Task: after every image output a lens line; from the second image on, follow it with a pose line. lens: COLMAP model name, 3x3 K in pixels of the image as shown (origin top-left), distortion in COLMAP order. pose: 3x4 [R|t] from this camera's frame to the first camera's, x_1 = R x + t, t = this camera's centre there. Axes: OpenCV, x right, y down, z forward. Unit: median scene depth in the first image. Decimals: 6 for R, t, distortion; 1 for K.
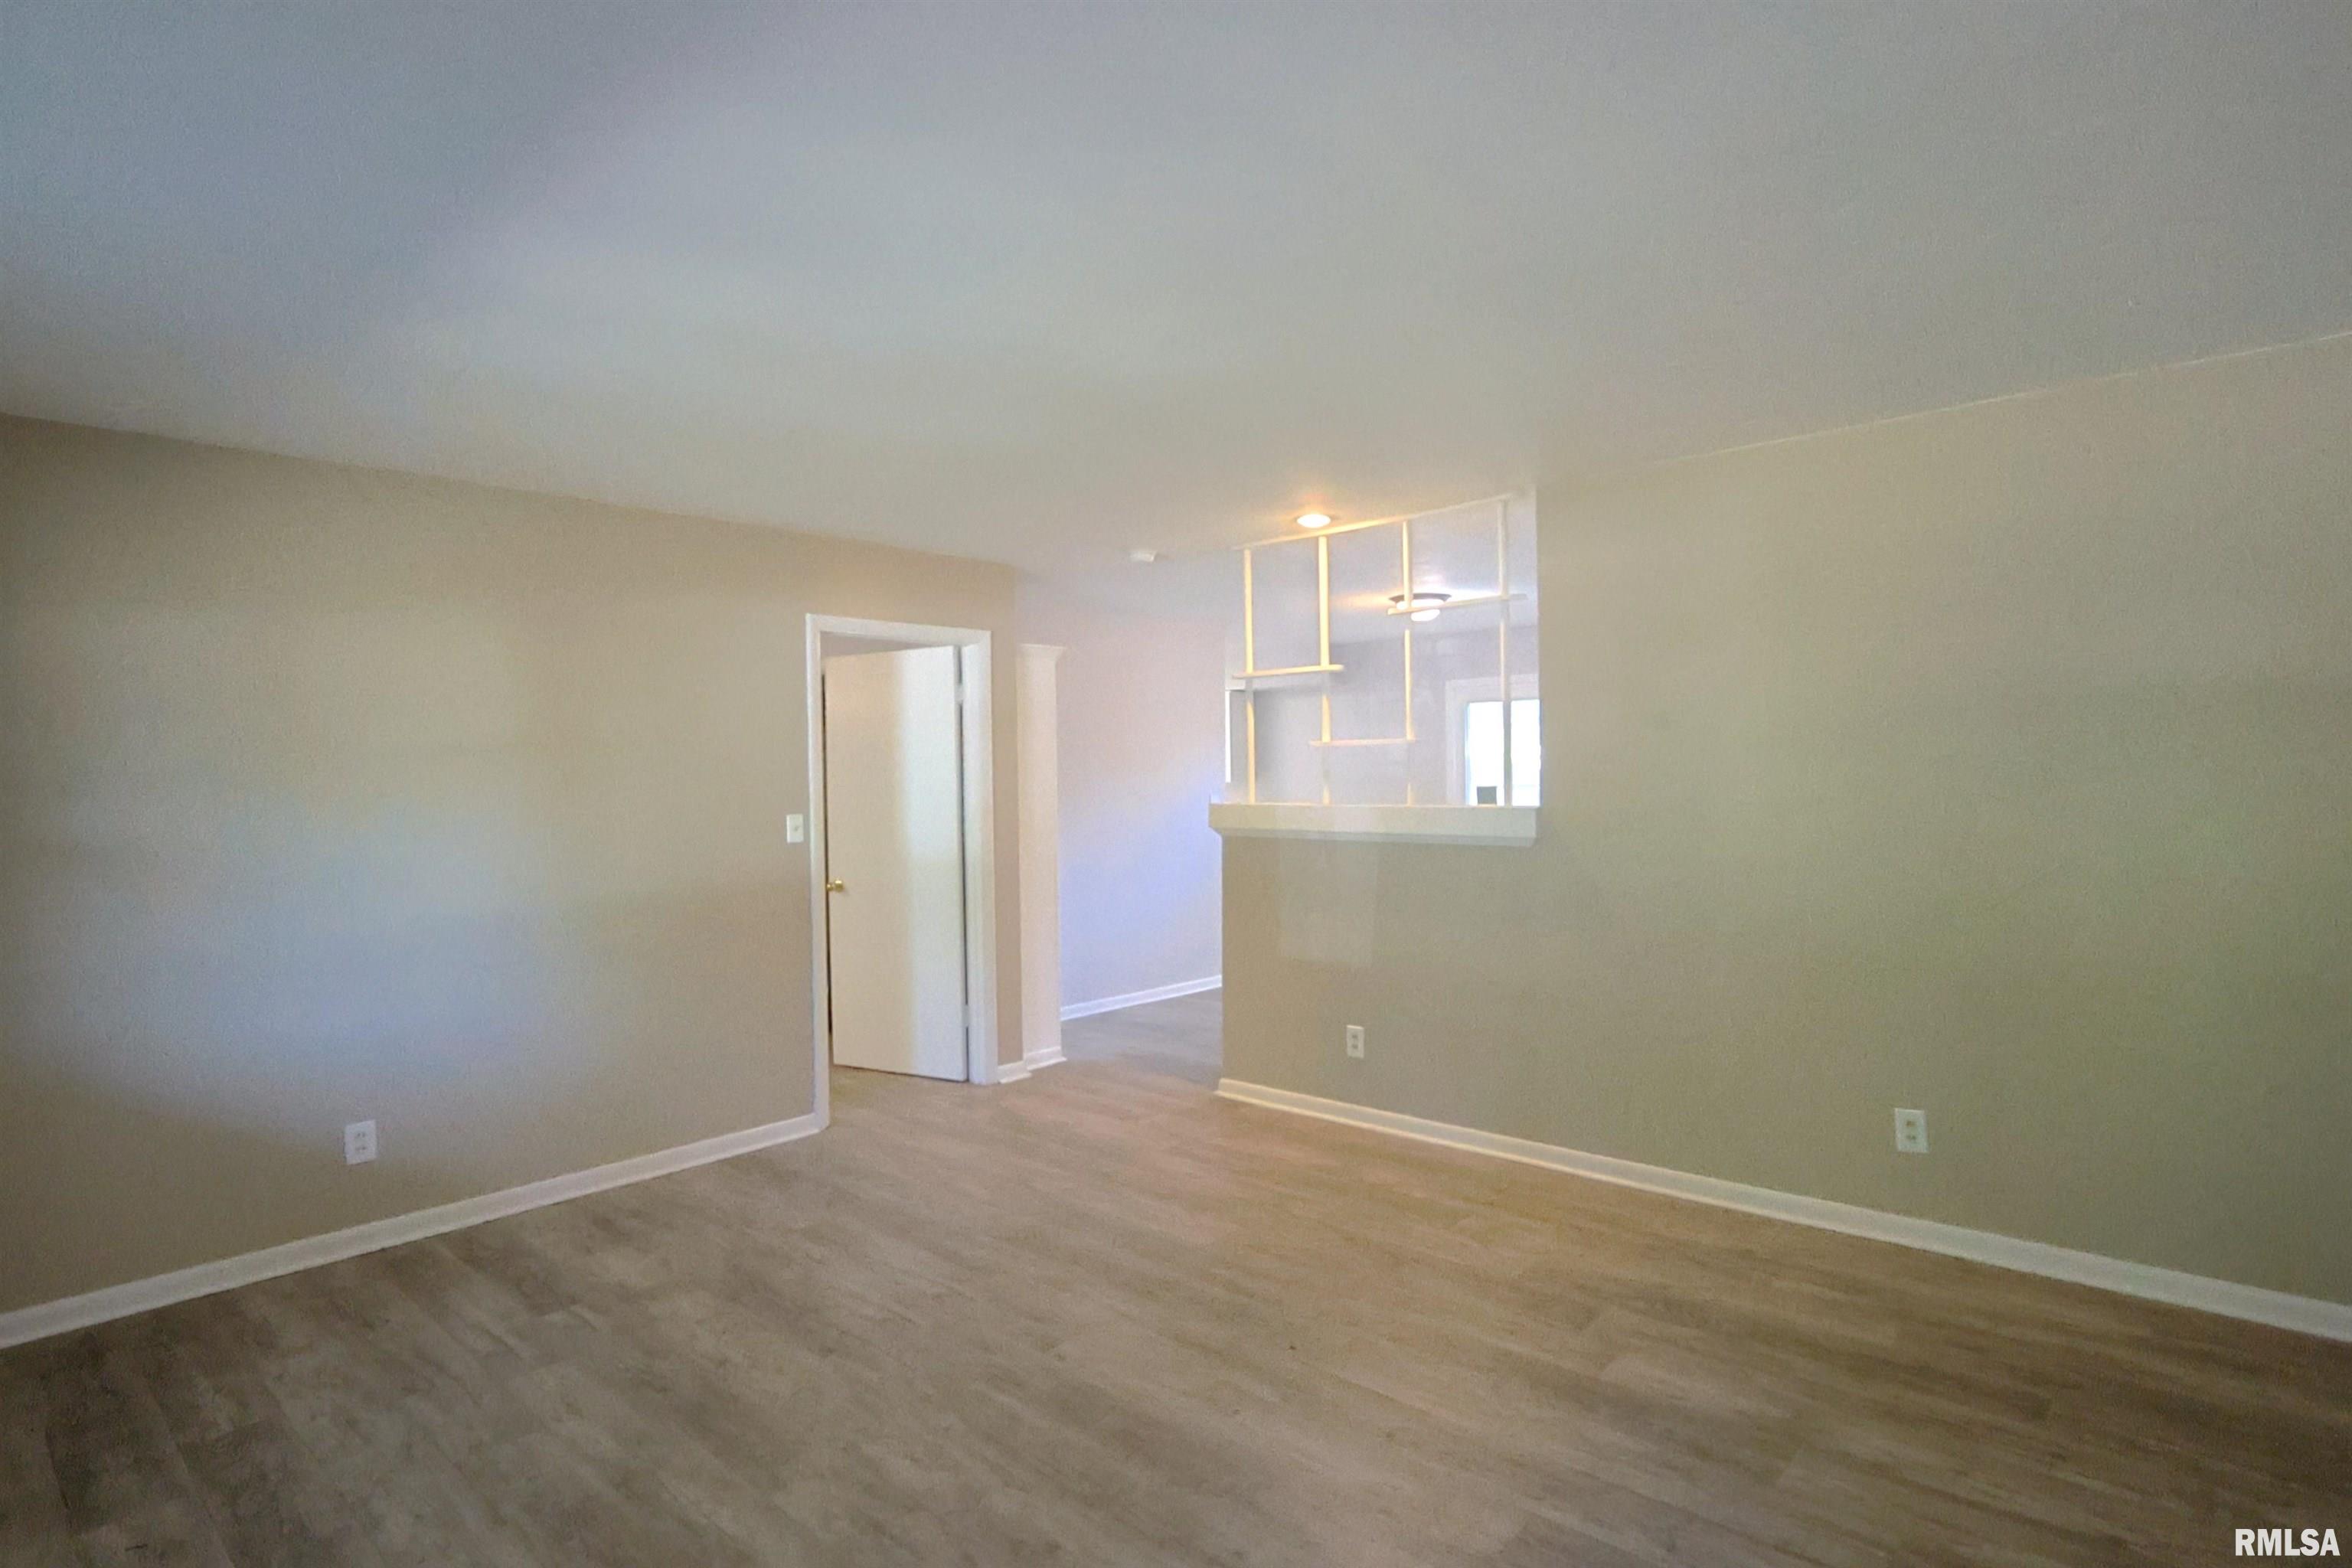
lens RADIAL K [[1188.9, 0, 1176.7], [0, 1188.9, 785.6], [0, 0, 1]] dist [-0.005619, 0.001210]
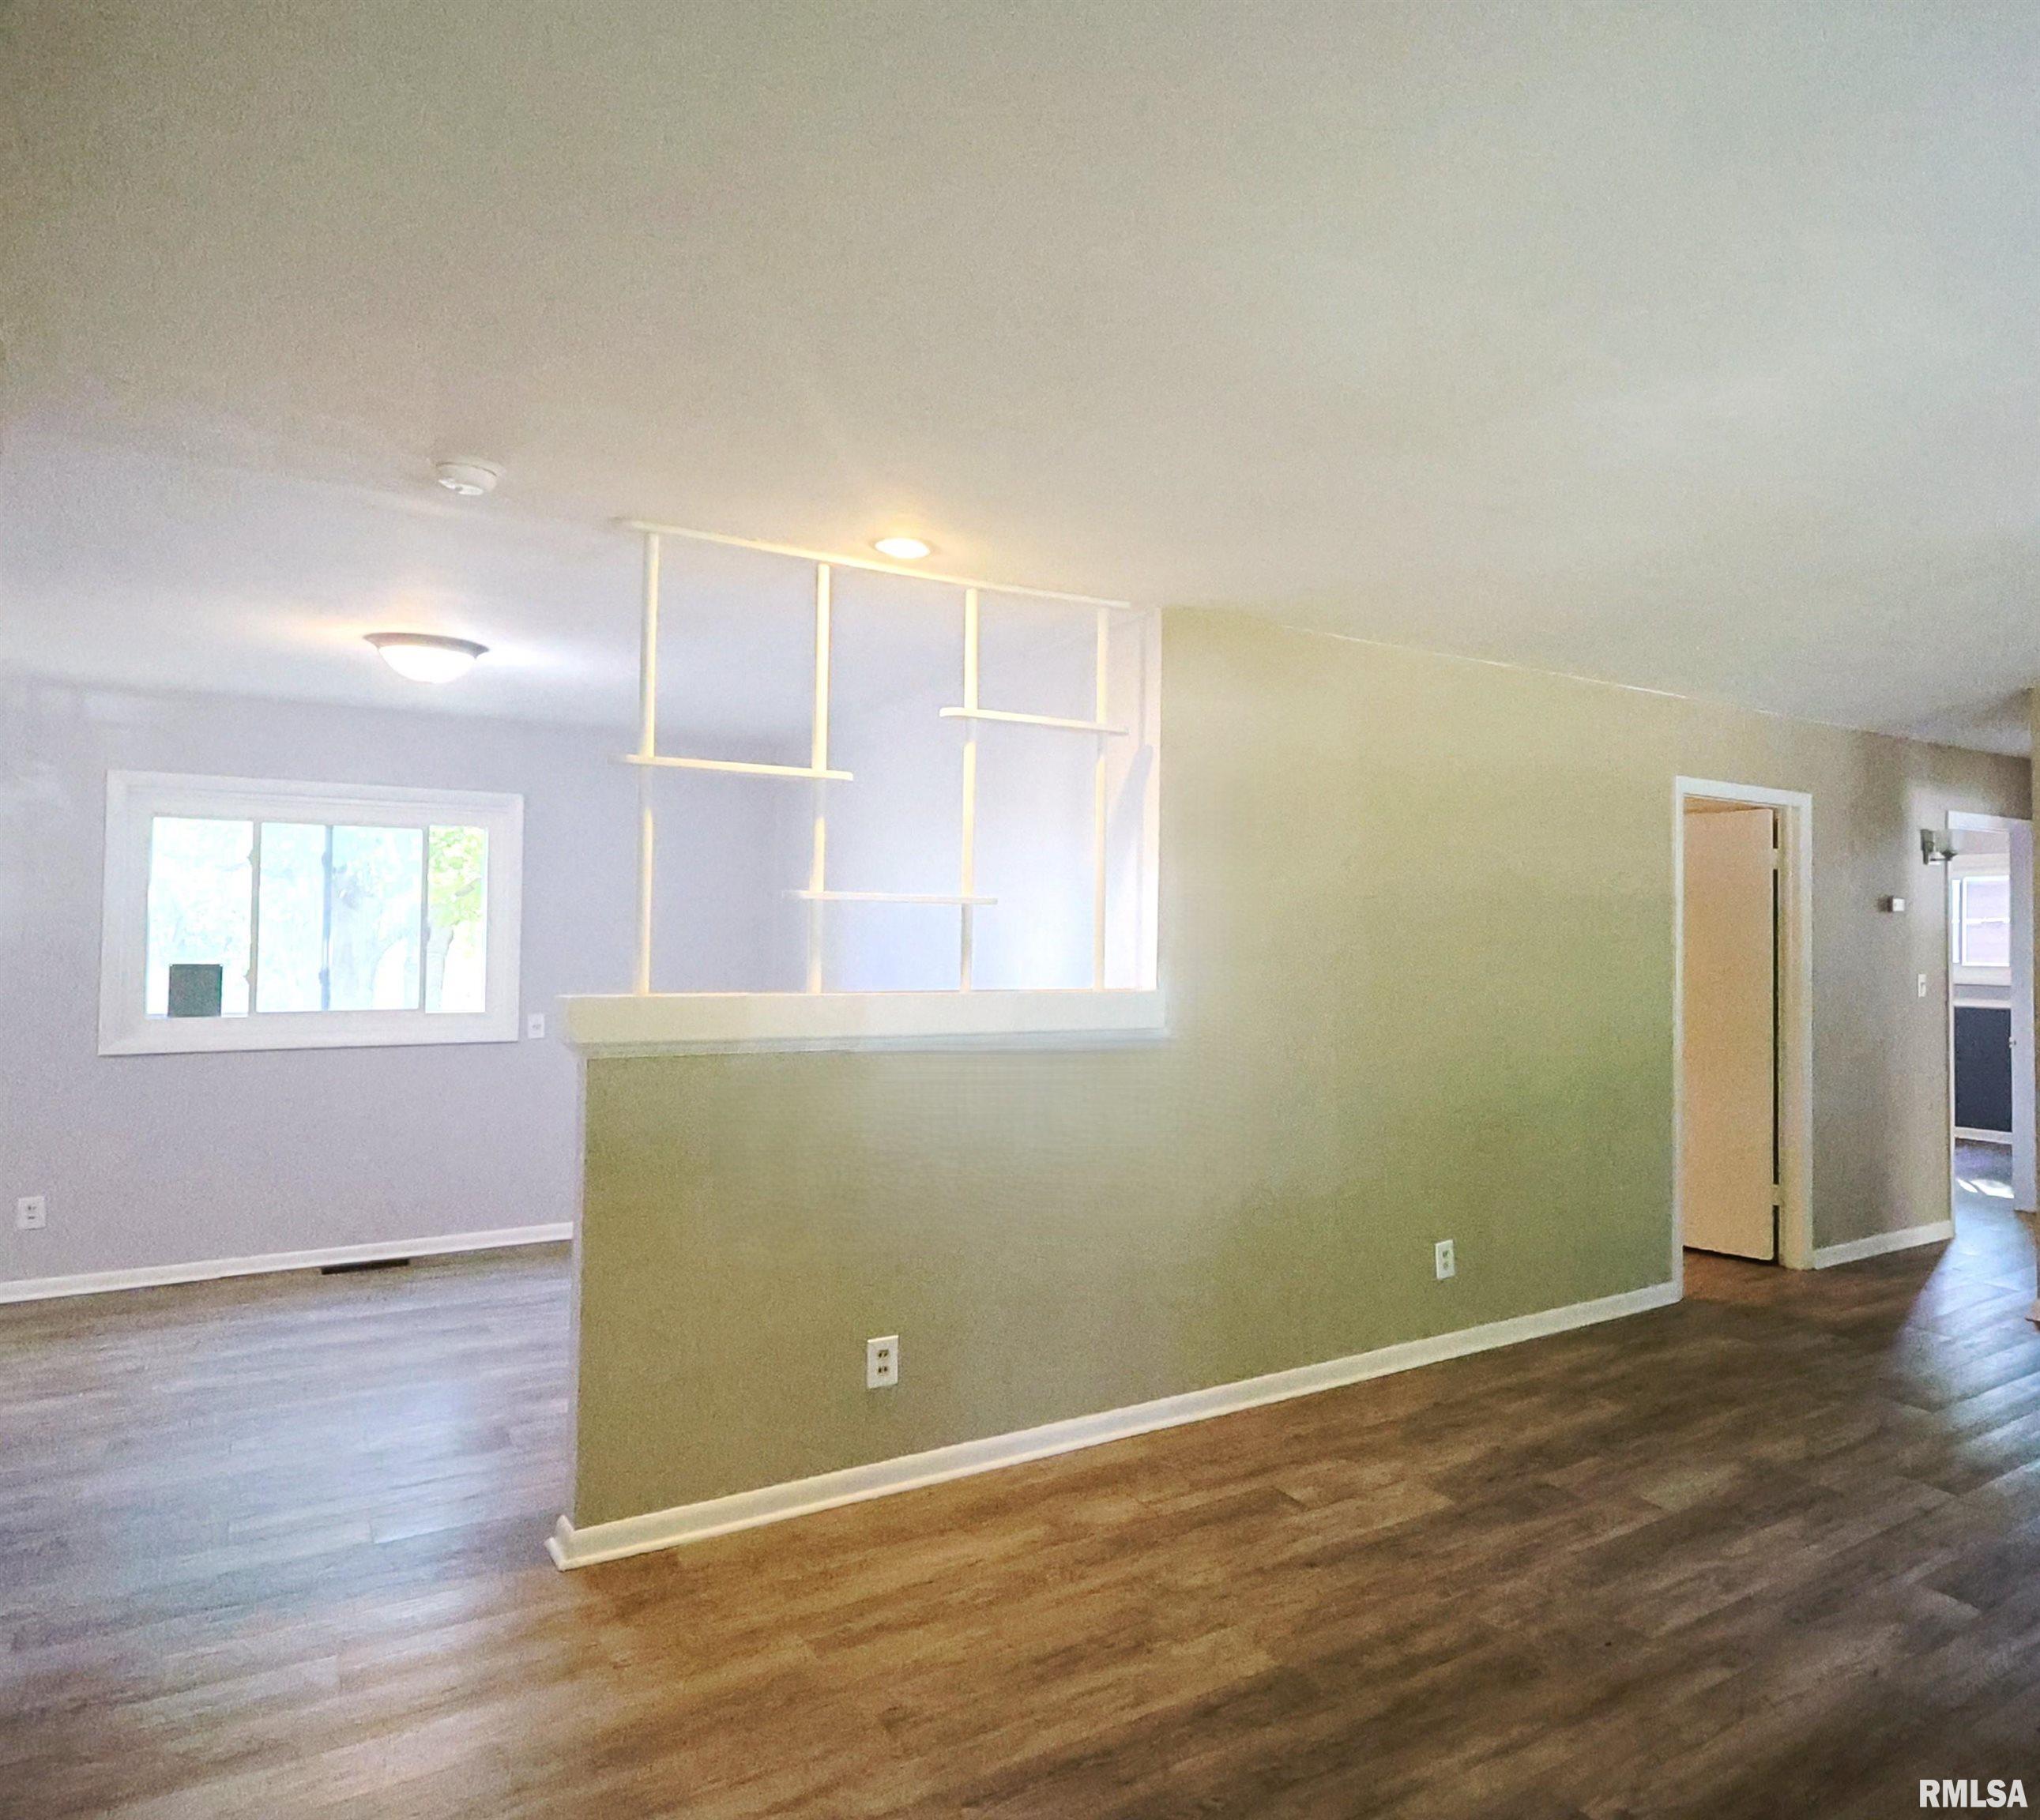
lens RADIAL K [[1585.8, 0, 1020.5], [0, 1585.8, 908.8], [0, 0, 1]] dist [-0.023990, 0.002387]
pose [[0.180489, 0.036795, 0.982888, -0.831554], [-0.000535, 0.999304, -0.037312, 0.003021], [-0.983577, 0.006208, 0.180383, 0.934436]]
